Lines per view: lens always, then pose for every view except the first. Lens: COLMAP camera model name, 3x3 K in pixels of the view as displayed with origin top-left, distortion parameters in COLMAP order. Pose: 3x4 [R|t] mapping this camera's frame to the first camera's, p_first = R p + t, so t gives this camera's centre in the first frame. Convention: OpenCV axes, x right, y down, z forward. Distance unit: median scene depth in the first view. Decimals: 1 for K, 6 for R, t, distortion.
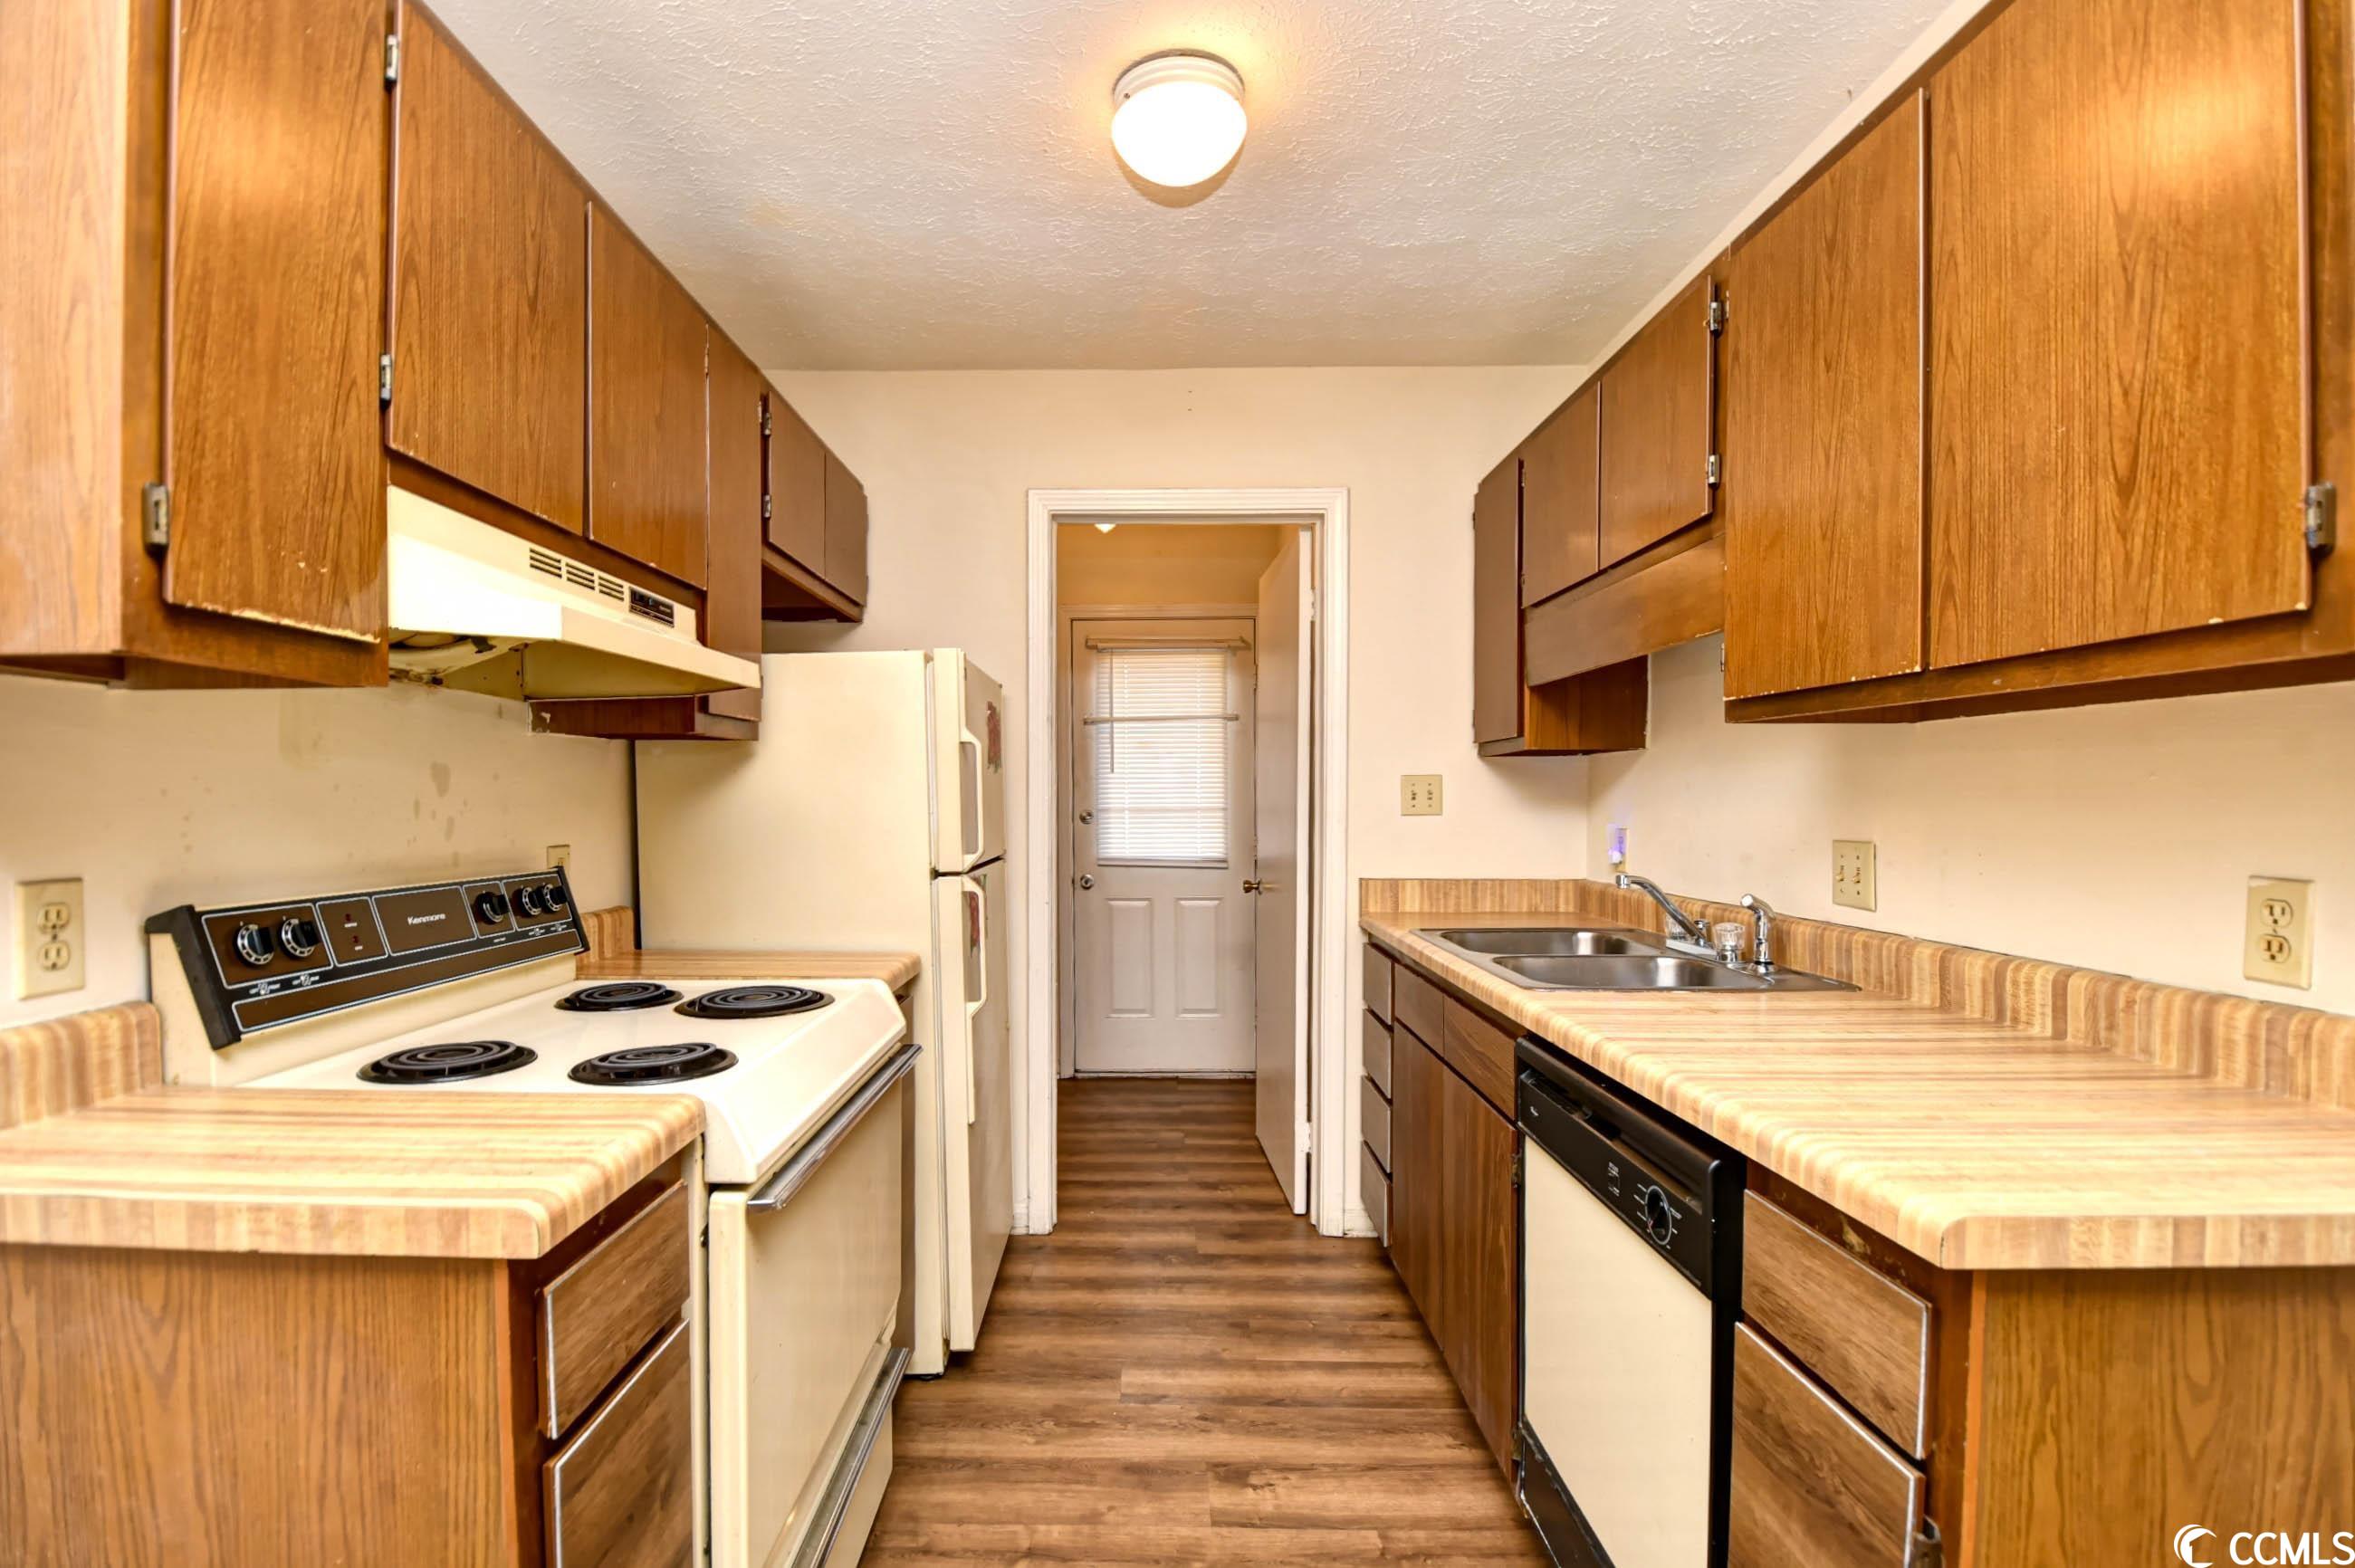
lens RADIAL K [[1041.4, 0, 1136.3], [0, 1041.4, 813.4], [0, 0, 1]] dist [0.003693, -0.012065]
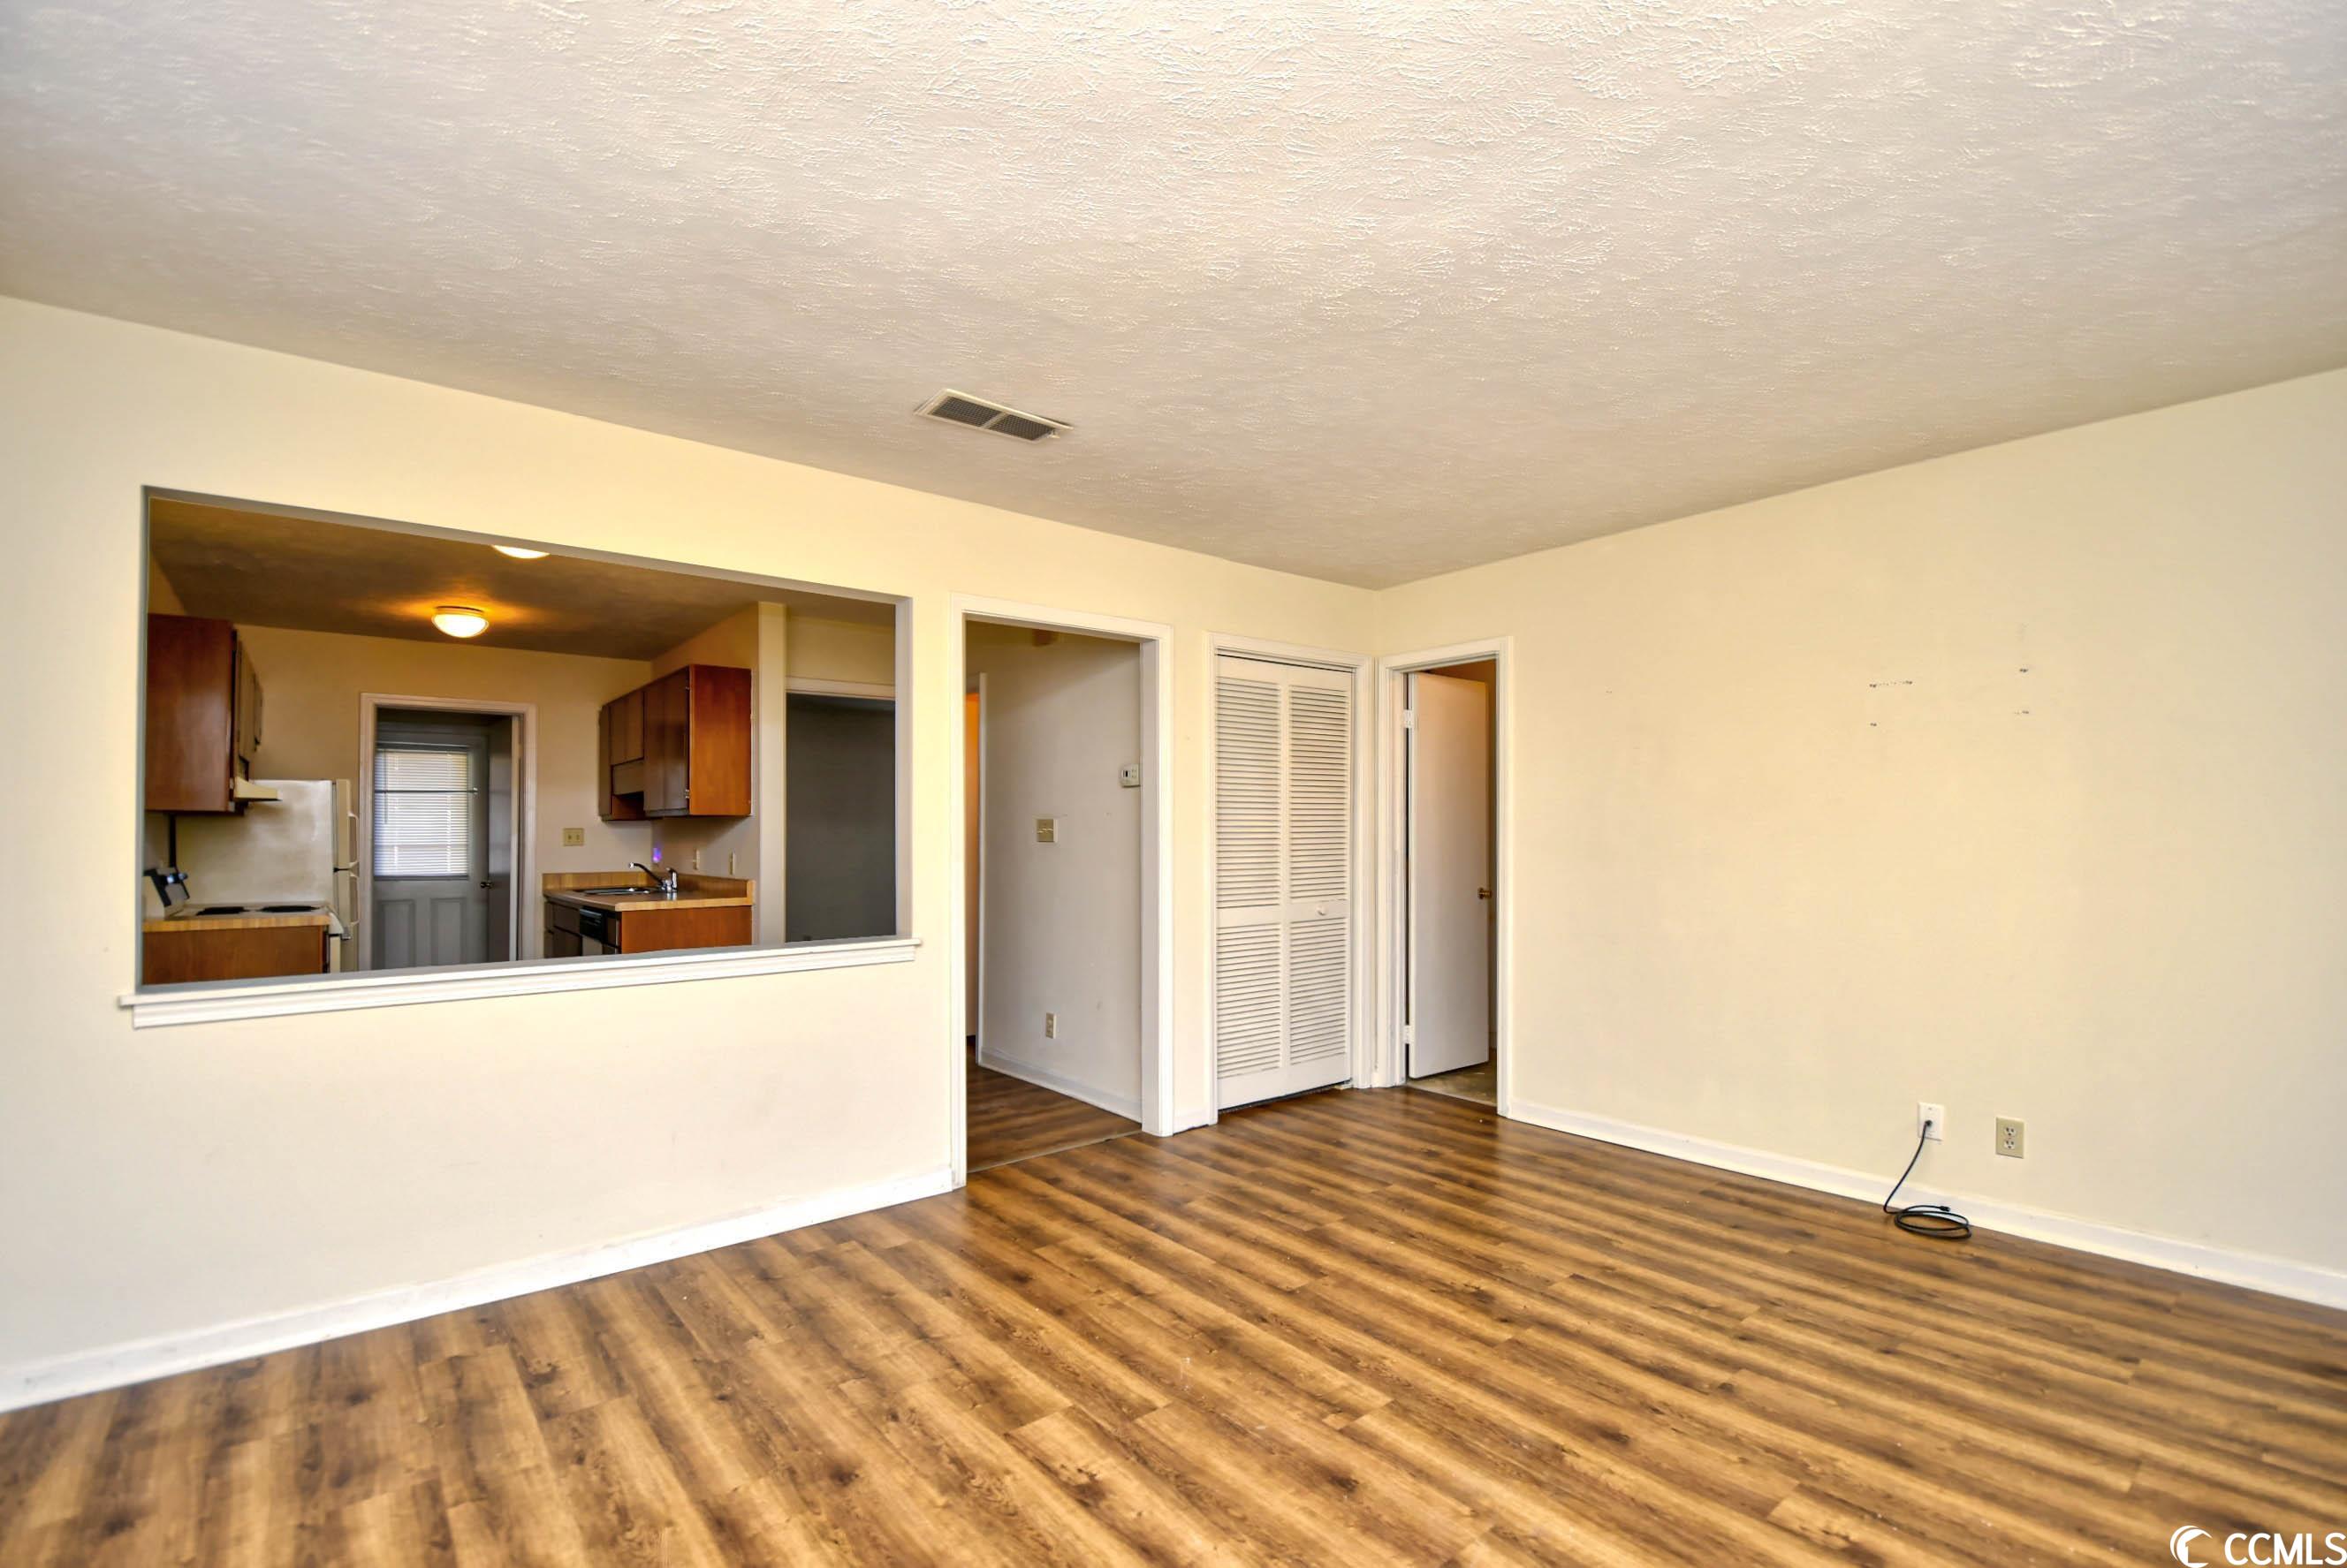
lens RADIAL K [[1047.7, 0, 1185.1], [0, 1047.7, 801.4], [0, 0, 1]] dist [-0.004149, -0.001913]
pose [[0.757876, 0.022835, 0.651999, -0.467272], [0.010934, 0.998802, -0.047691, 0.060729], [-0.652307, 0.043272, 0.756718, -3.546615]]
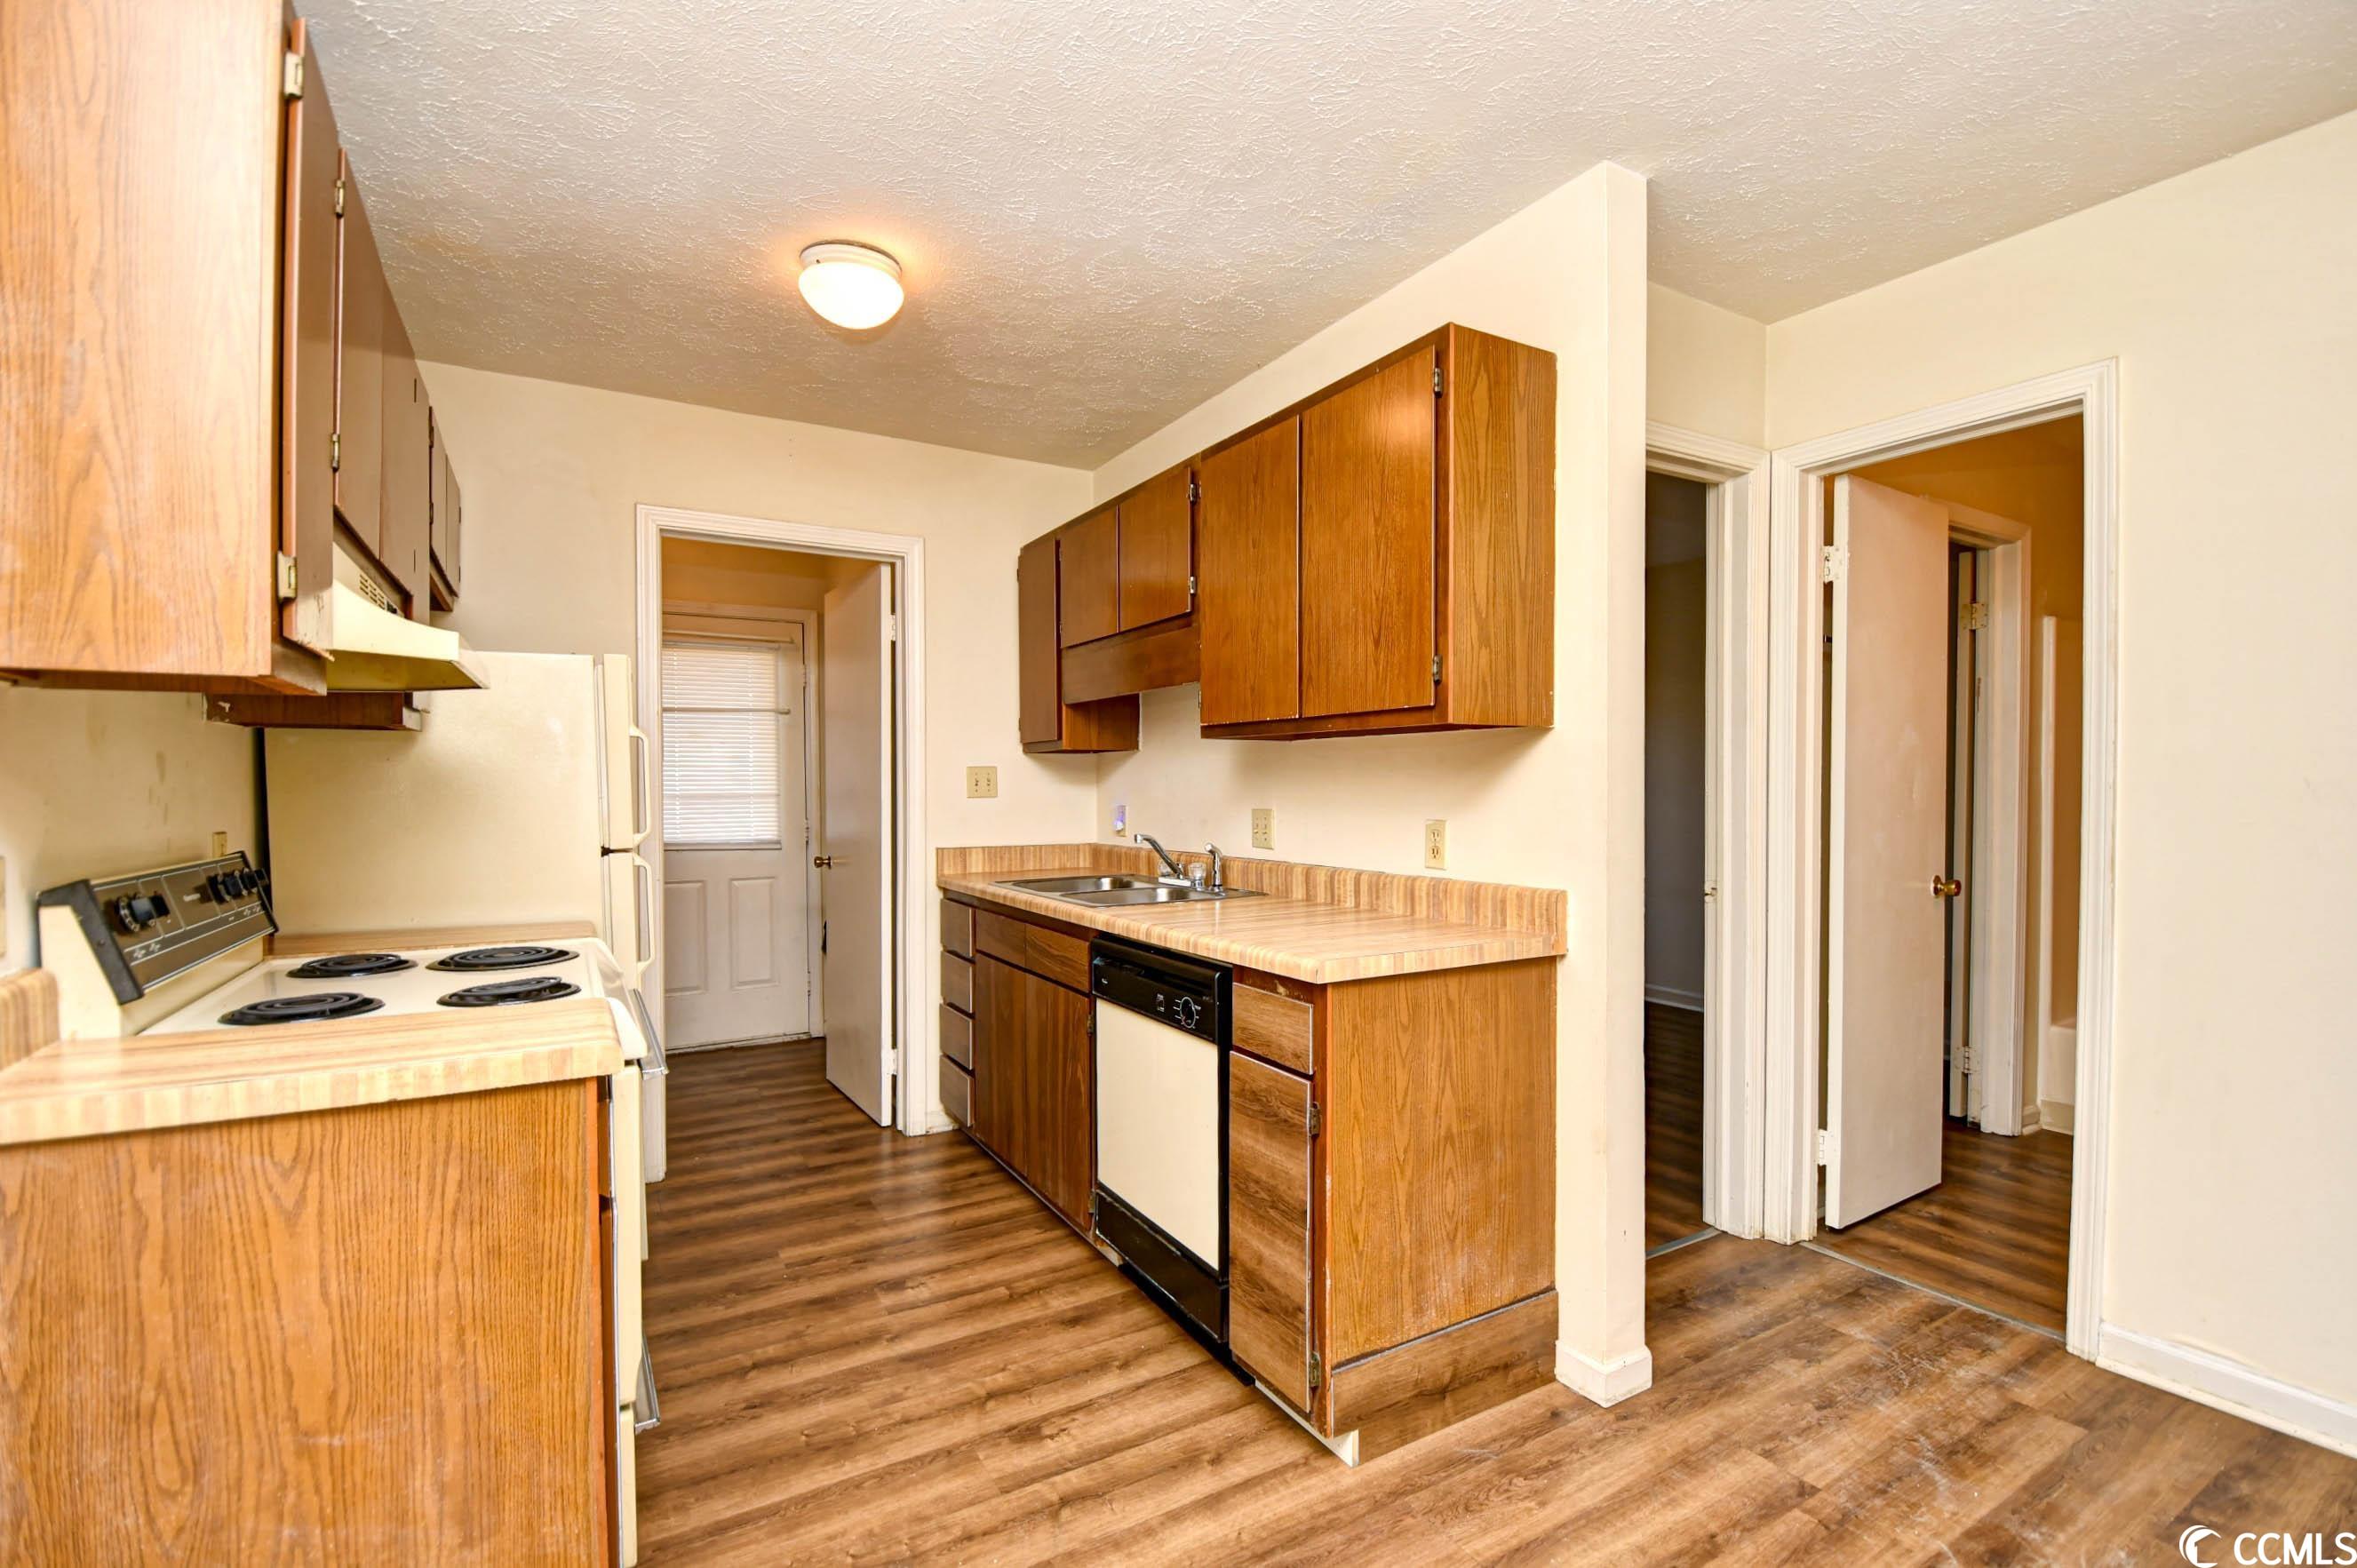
lens RADIAL K [[1042.3, 0, 1167.1], [0, 1042.3, 788.0], [0, 0, 1]] dist [0.003693, -0.012065]
pose [[0.856404, -0.003418, 0.516295, -0.420138], [0.010092, 0.999898, -0.010120, 0.010487], [-0.516208, 0.013877, 0.856351, -0.489821]]
